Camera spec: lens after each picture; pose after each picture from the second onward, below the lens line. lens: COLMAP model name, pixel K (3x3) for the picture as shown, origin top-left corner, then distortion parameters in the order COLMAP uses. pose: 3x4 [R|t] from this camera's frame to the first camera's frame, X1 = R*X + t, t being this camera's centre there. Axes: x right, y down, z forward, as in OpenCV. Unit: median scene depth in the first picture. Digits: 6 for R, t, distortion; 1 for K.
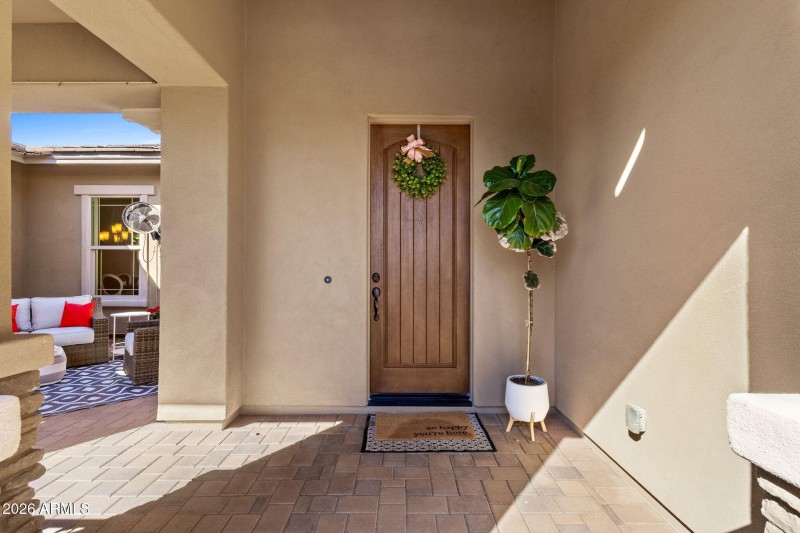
lens RADIAL K [[362.9, 0, 399.8], [0, 362.9, 264.1], [0, 0, 1]] dist [-0.001092, -0.000120]
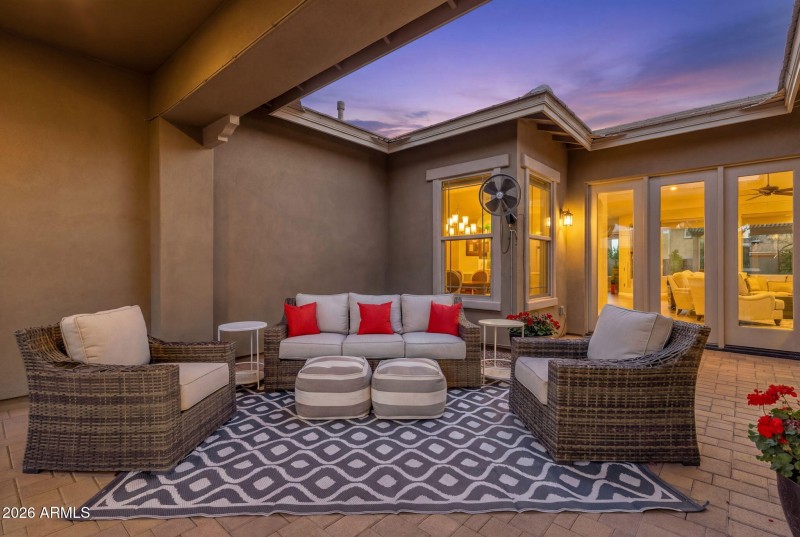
lens RADIAL K [[364.5, 0, 399.6], [0, 364.5, 269.1], [0, 0, 1]] dist [-0.000193, -0.000021]
pose [[0.751025, -0.002462, -0.660269, -0.434188], [0.014901, 0.999802, 0.013221, 0.018399], [0.660105, -0.019768, 0.750913, 0.335892]]
